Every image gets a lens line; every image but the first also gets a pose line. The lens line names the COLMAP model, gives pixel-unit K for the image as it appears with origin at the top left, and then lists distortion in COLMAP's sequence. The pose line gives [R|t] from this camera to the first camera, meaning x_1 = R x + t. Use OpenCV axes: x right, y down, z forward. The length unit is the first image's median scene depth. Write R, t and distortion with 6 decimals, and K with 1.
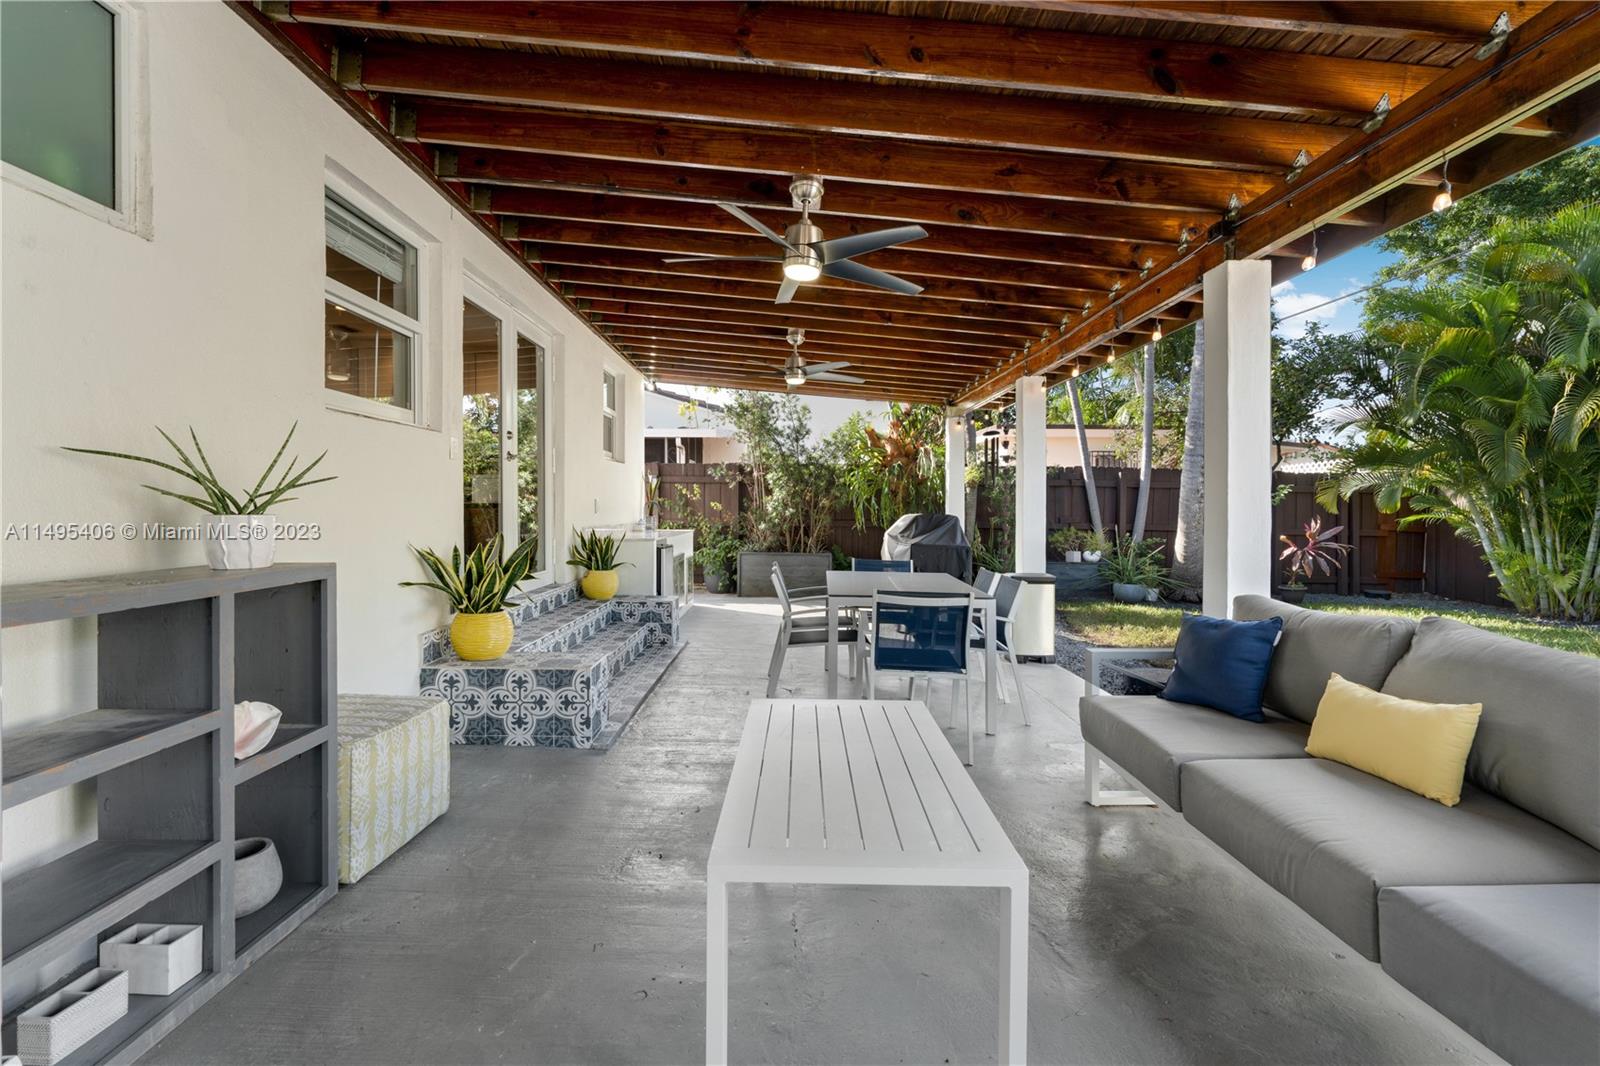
lens RADIAL K [[710.2, 0, 795.8], [0, 710.2, 503.5], [0, 0, 1]] dist [-0.001753, -0.000537]
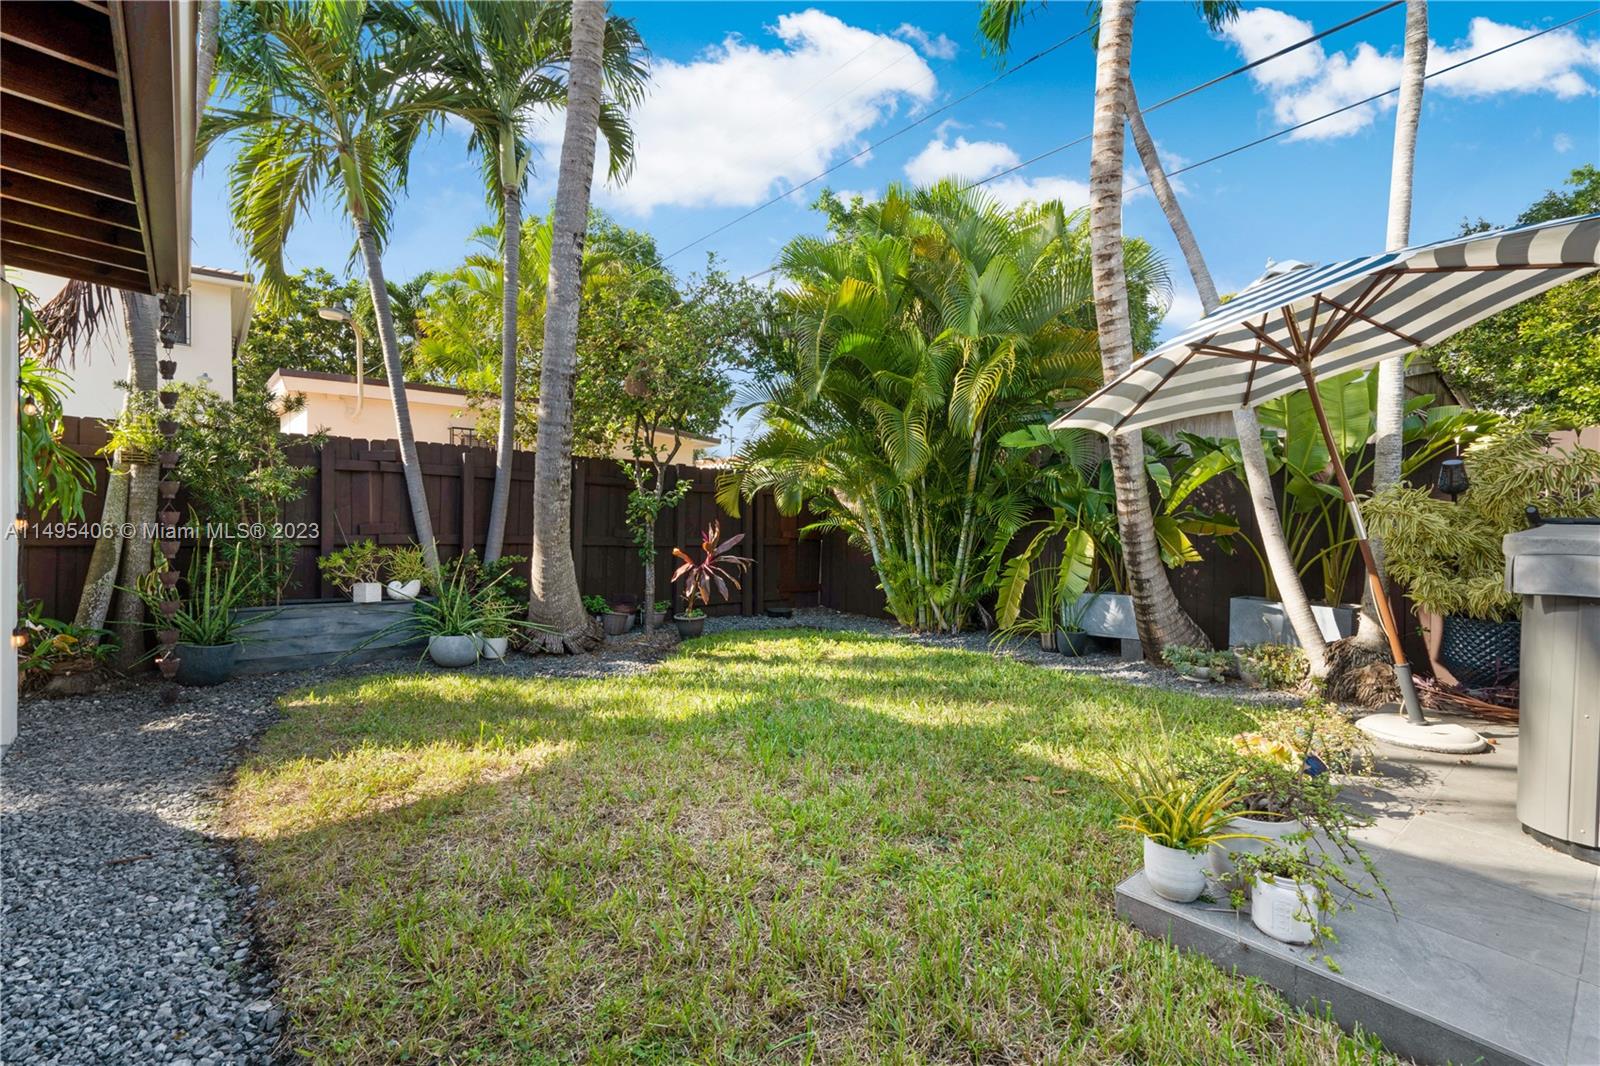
lens RADIAL K [[718.6, 0, 788.3], [0, 718.6, 524.2], [0, 0, 1]] dist [0.001068, 0.000414]
pose [[0.763859, -0.003407, 0.645374, 0.328909], [-0.005612, 0.999913, 0.011920, 0.012933], [-0.645359, -0.012727, 0.763774, 0.402437]]
